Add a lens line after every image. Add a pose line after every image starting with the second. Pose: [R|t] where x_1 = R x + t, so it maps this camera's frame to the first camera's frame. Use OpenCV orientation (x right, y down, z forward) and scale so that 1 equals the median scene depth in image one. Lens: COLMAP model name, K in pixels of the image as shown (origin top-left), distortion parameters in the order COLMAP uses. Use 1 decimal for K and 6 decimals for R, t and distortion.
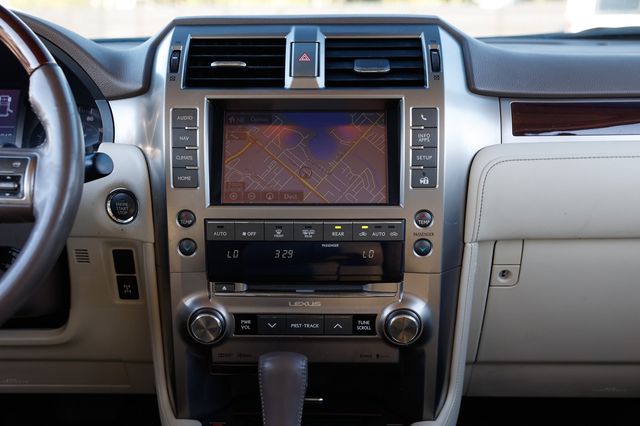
lens RADIAL K [[863.4, 0, 320.0], [0, 863.4, 213.0], [0, 0, 1]] dist [0.097508, 0.022172]
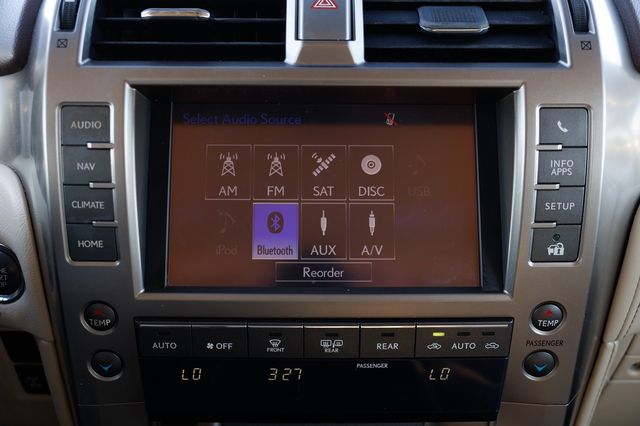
lens RADIAL K [[632.2, 0, 320.0], [0, 632.2, 213.0], [0, 0, 1]] dist [-0.011726, 0.000024]
pose [[0.999665, 0.000743, 0.025856, -0.030322], [-0.004527, 0.989187, 0.146588, -0.112177], [-0.025467, -0.146656, 0.988860, 0.623370]]
